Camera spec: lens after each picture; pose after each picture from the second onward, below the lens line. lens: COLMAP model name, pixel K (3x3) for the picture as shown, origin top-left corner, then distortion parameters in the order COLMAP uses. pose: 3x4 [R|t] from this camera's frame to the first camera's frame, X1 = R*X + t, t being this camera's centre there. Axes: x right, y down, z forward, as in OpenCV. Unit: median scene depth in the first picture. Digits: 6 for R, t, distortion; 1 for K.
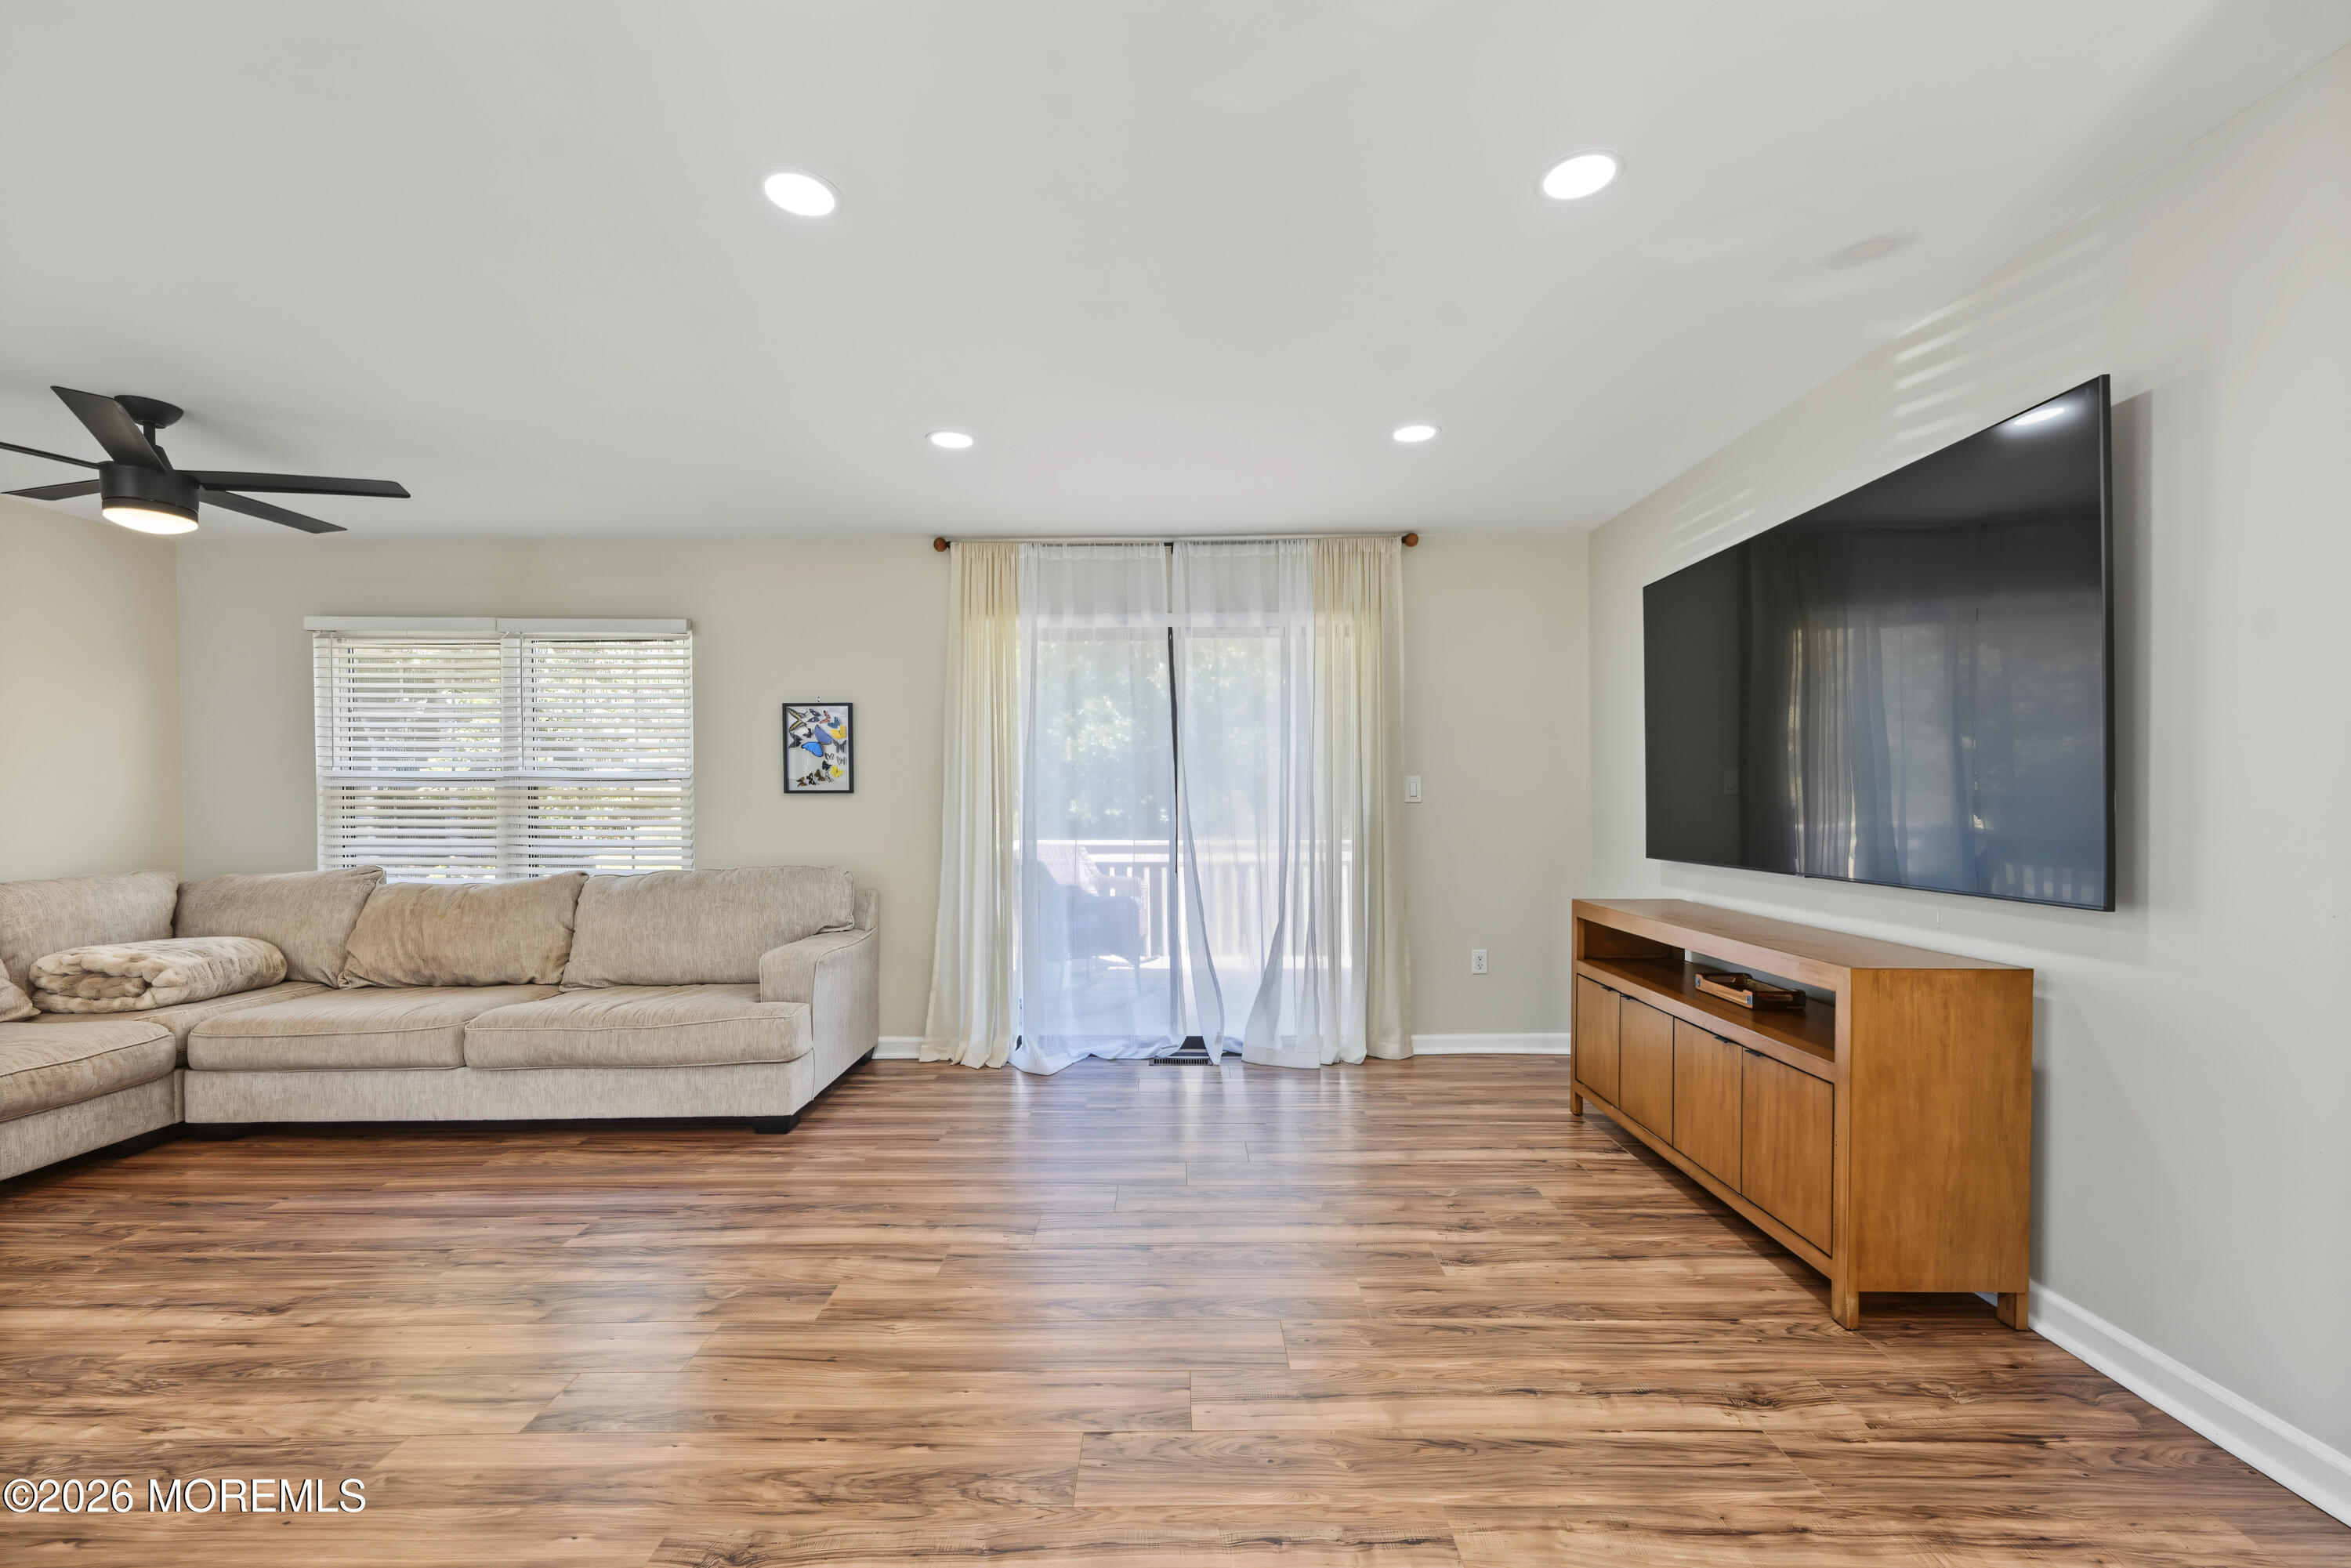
lens RADIAL K [[961.1, 0, 1171.5], [0, 961.1, 816.1], [0, 0, 1]] dist [-0.002067, -0.000129]
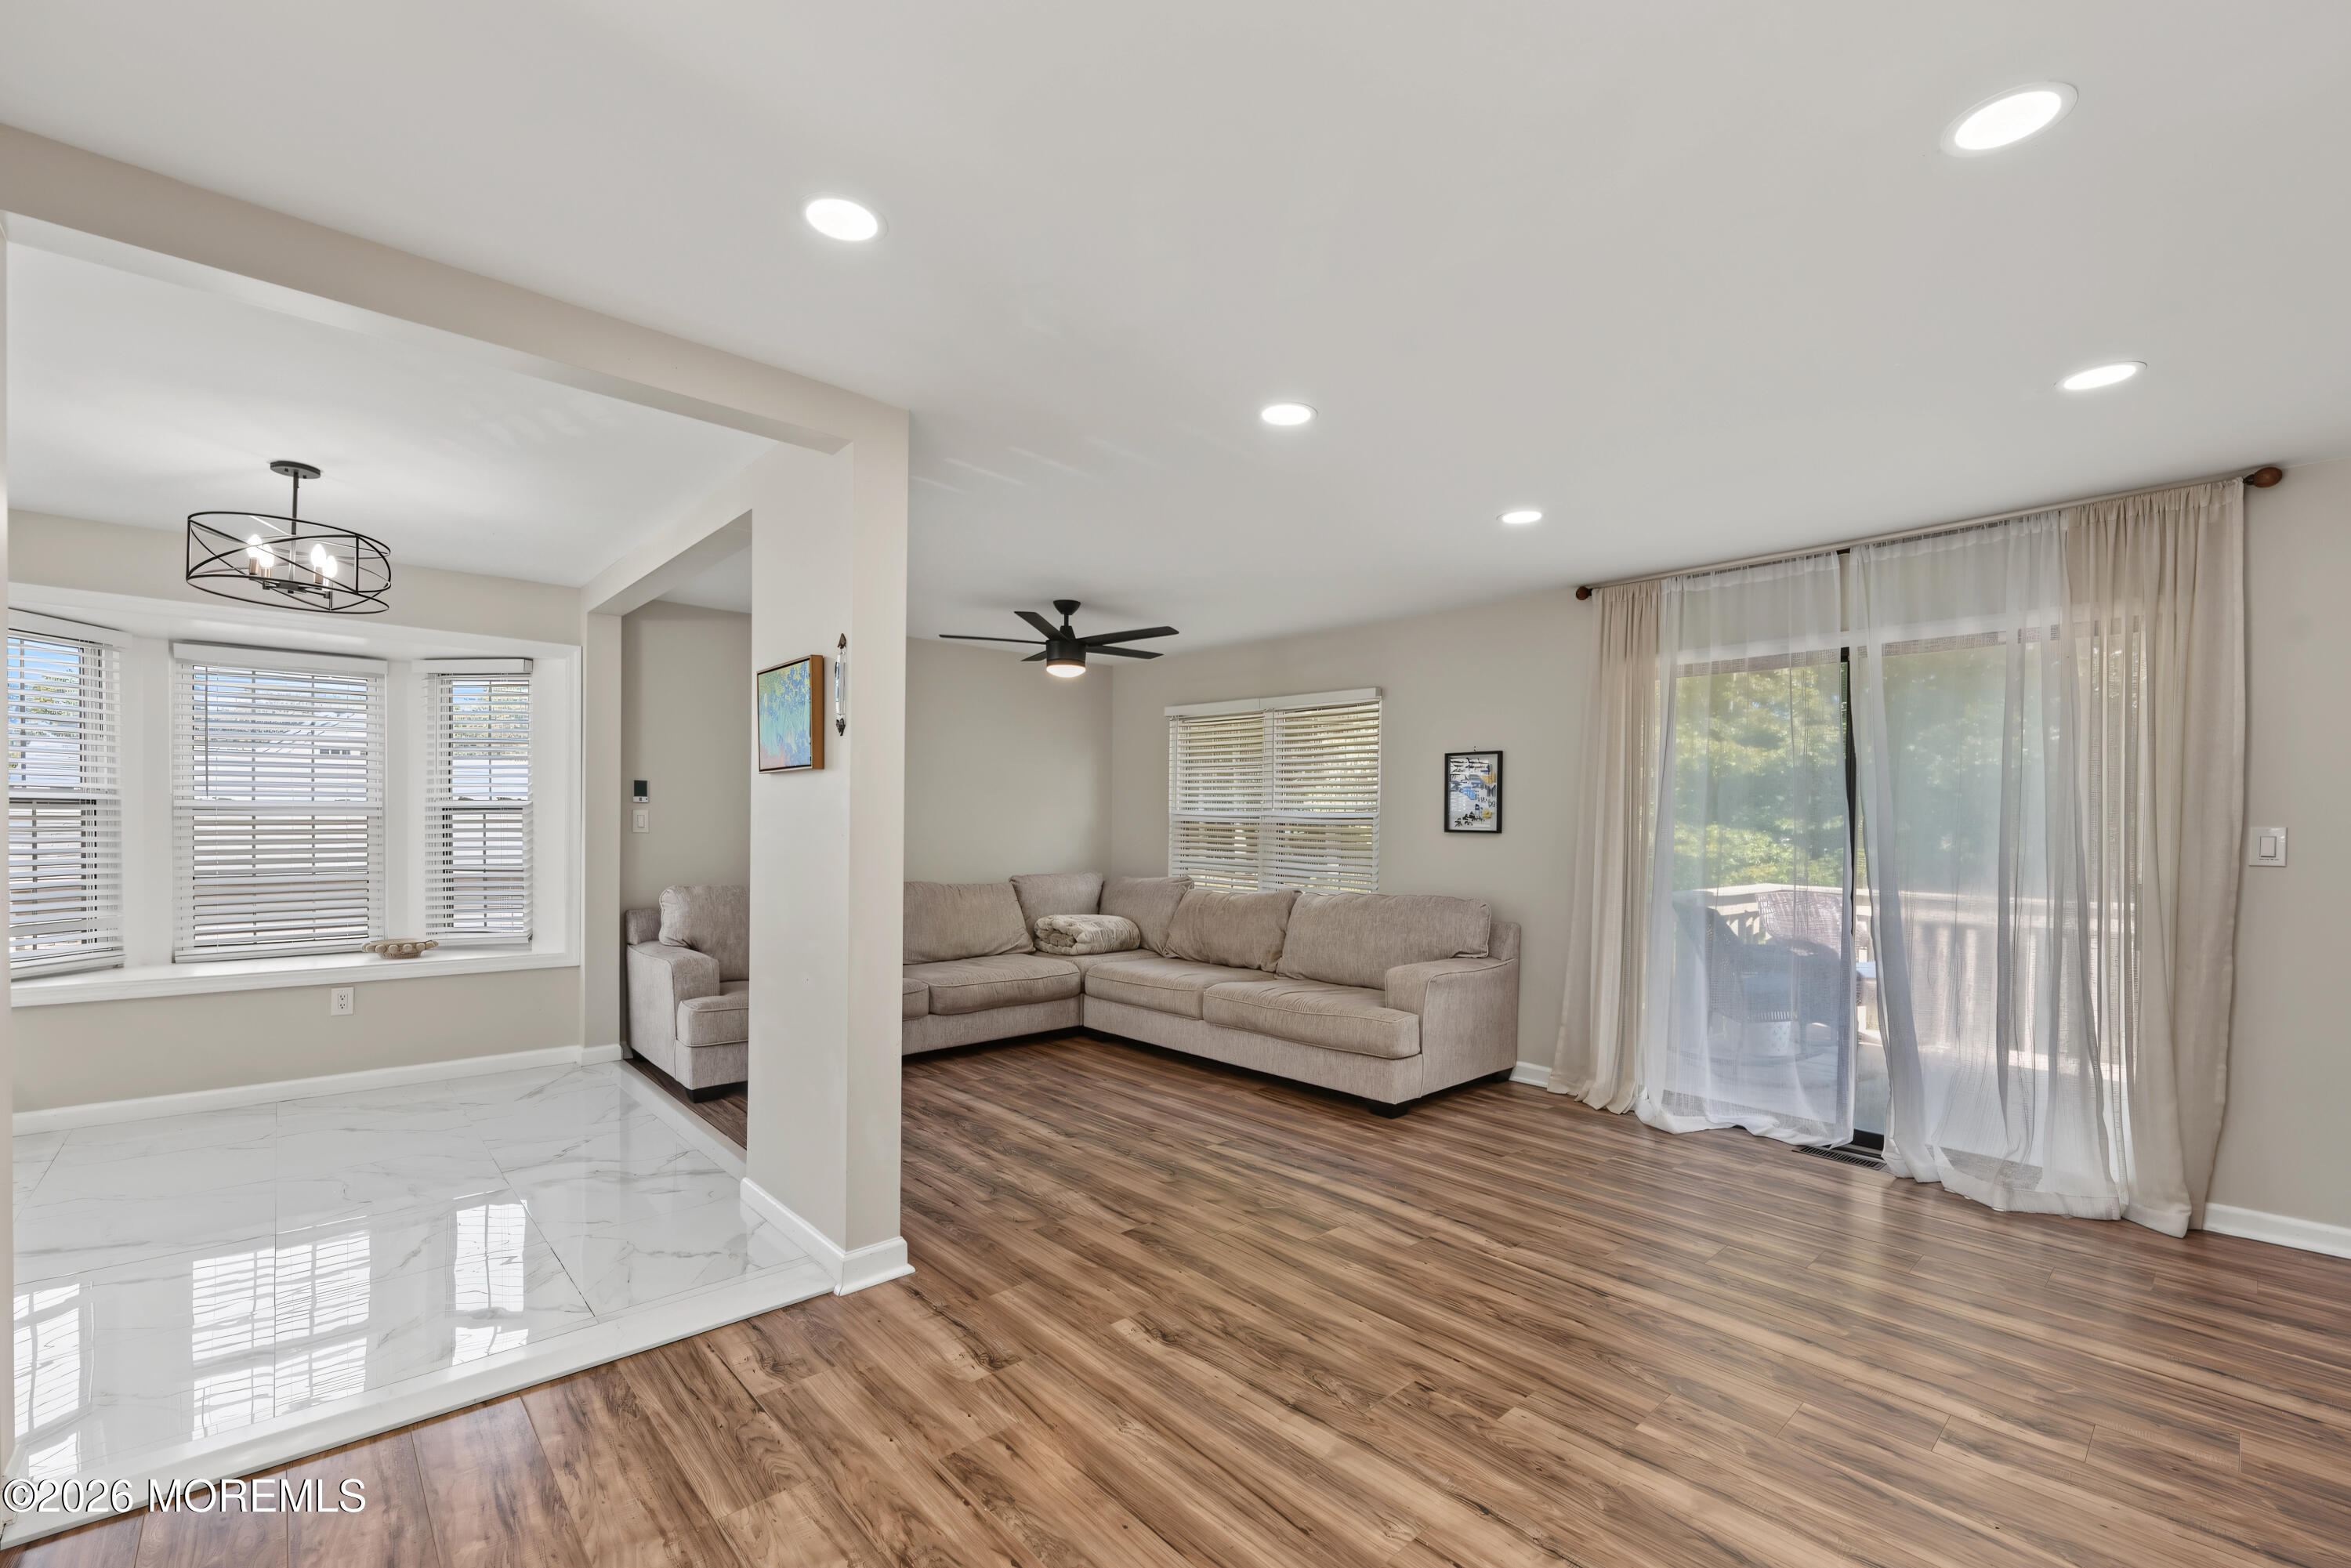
lens RADIAL K [[989.5, 0, 1167.9], [0, 989.5, 832.5], [0, 0, 1]] dist [-0.002656, -0.000222]
pose [[0.672205, 0.022059, -0.740036, 0.321841], [-0.027537, 0.999609, 0.004783, -0.025831], [0.739853, 0.017163, 0.672550, -0.044343]]
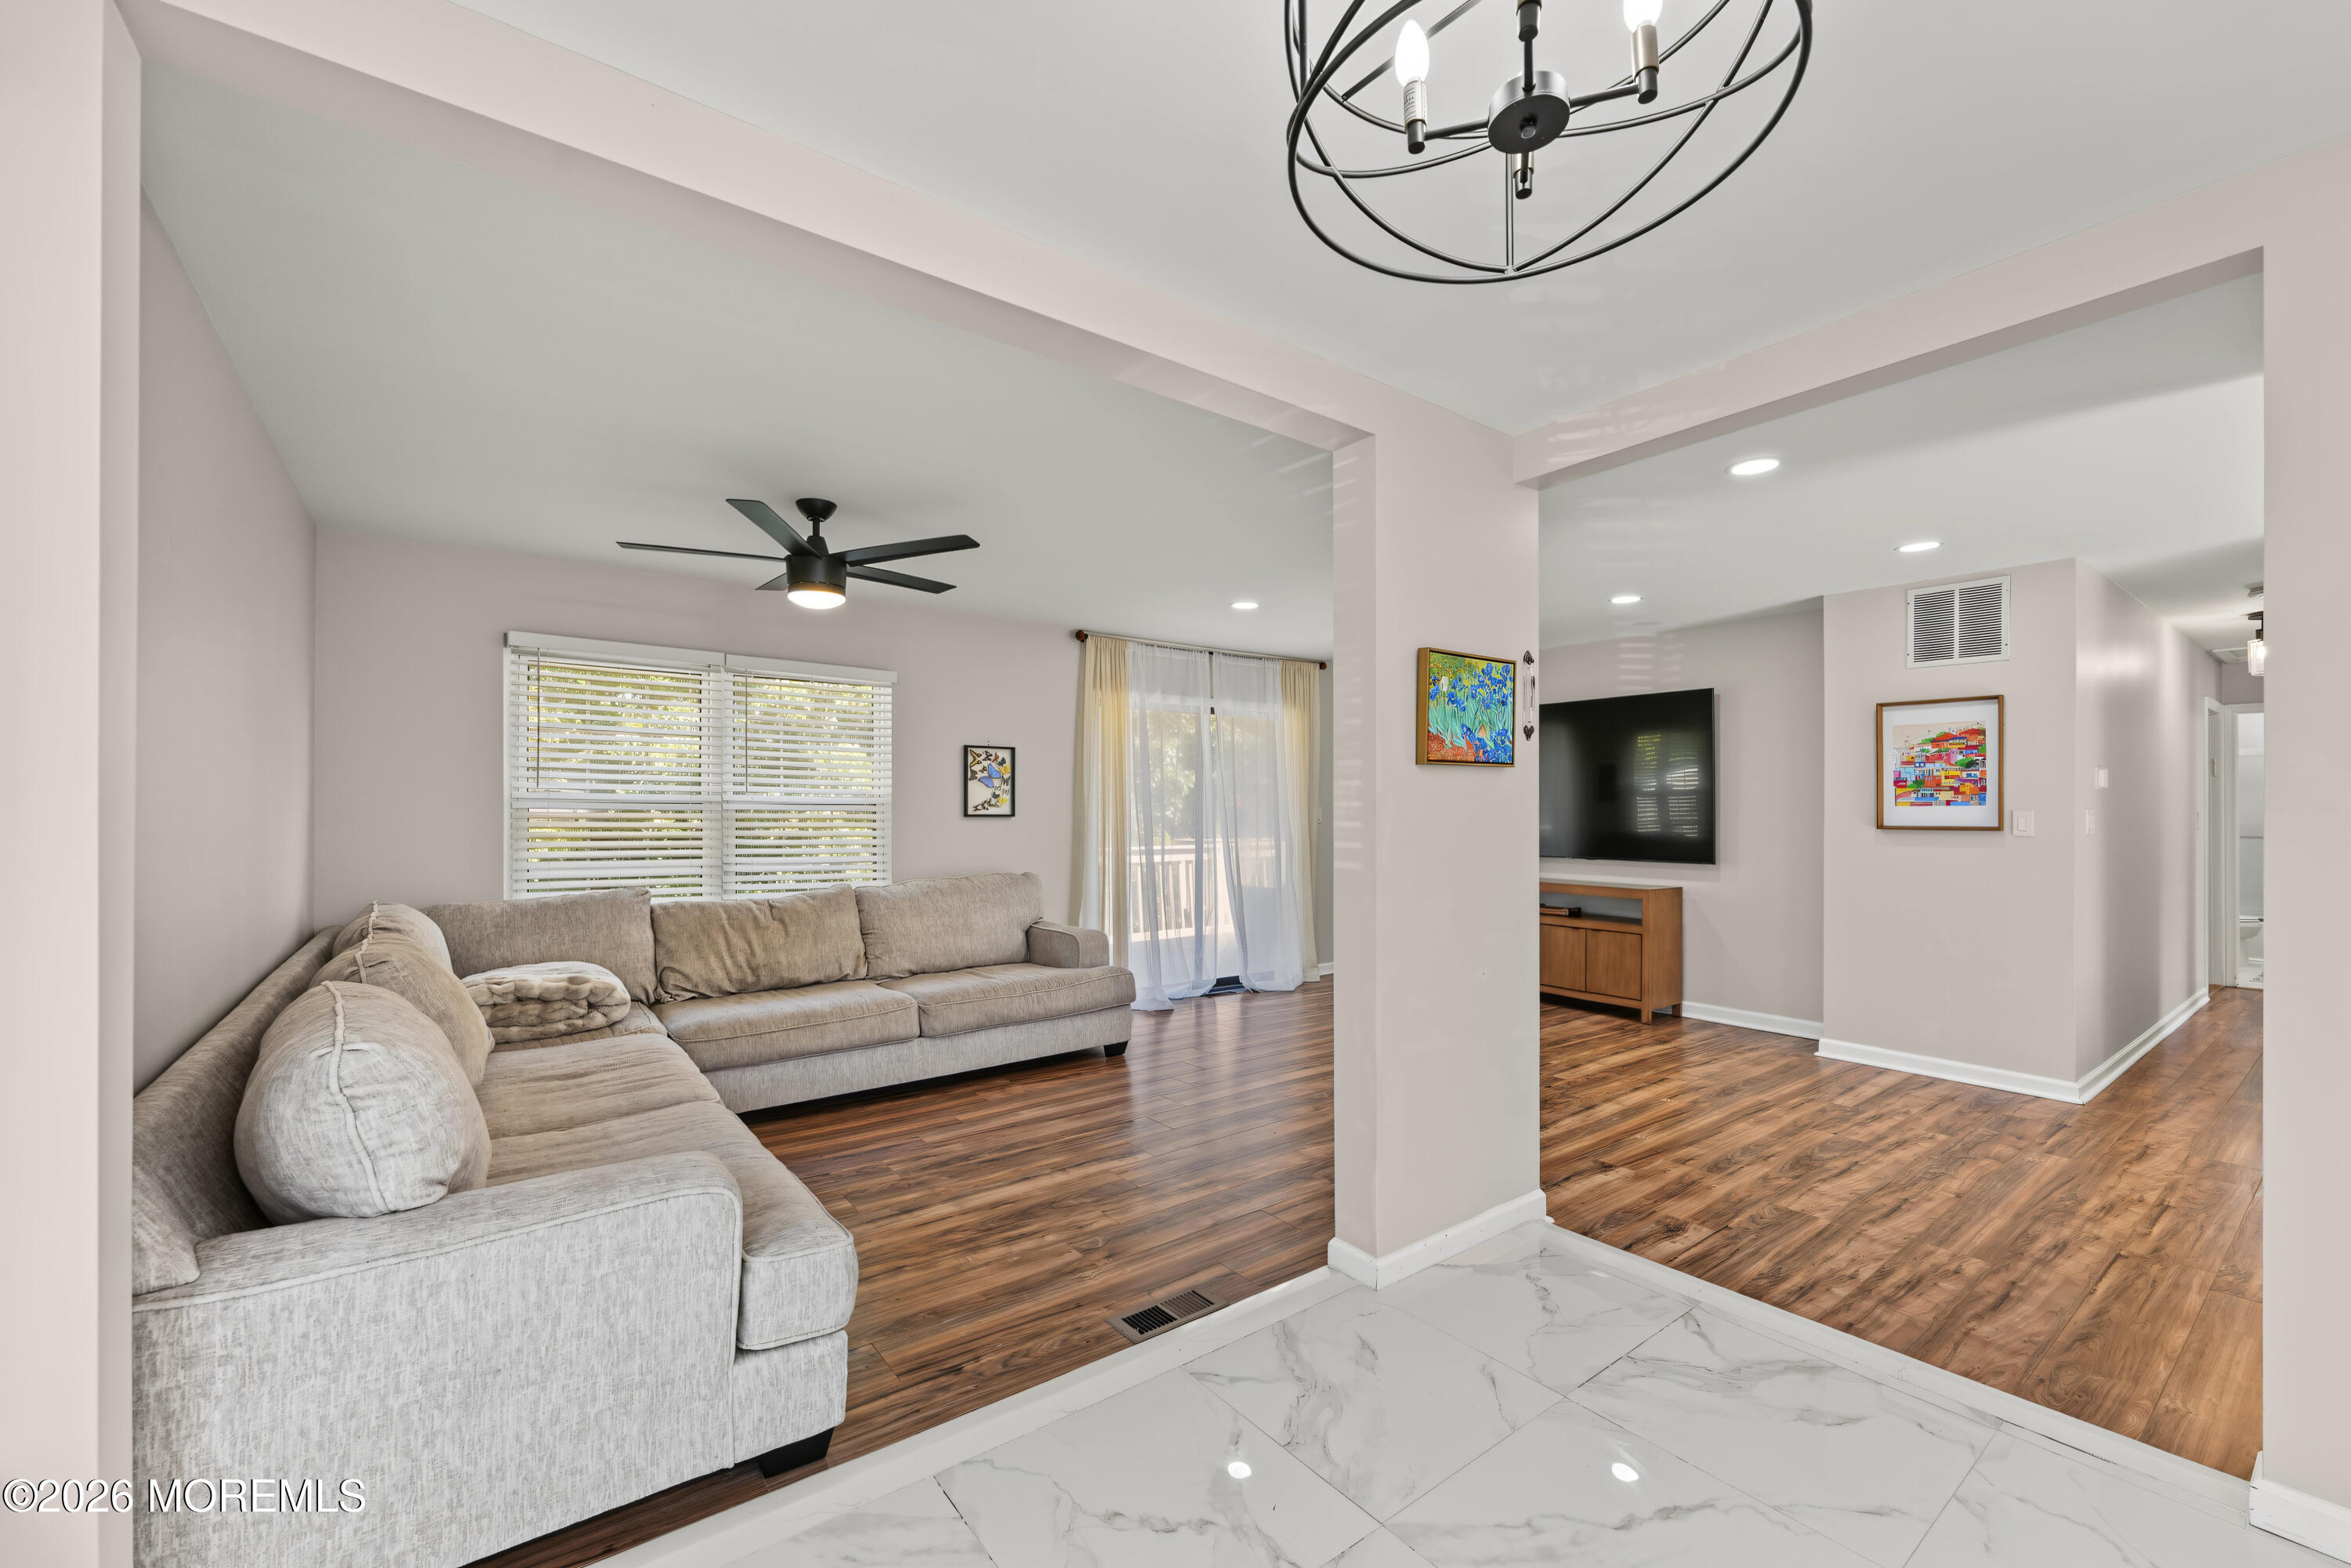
lens RADIAL K [[950.3, 0, 1172.3], [0, 950.3, 808.2], [0, 0, 1]] dist [-0.000788, 0.000060]
pose [[0.796707, 0.008469, 0.604306, -1.225886], [0.002223, 0.999854, -0.016943, -0.017449], [-0.604362, 0.014842, 0.796572, -0.196488]]
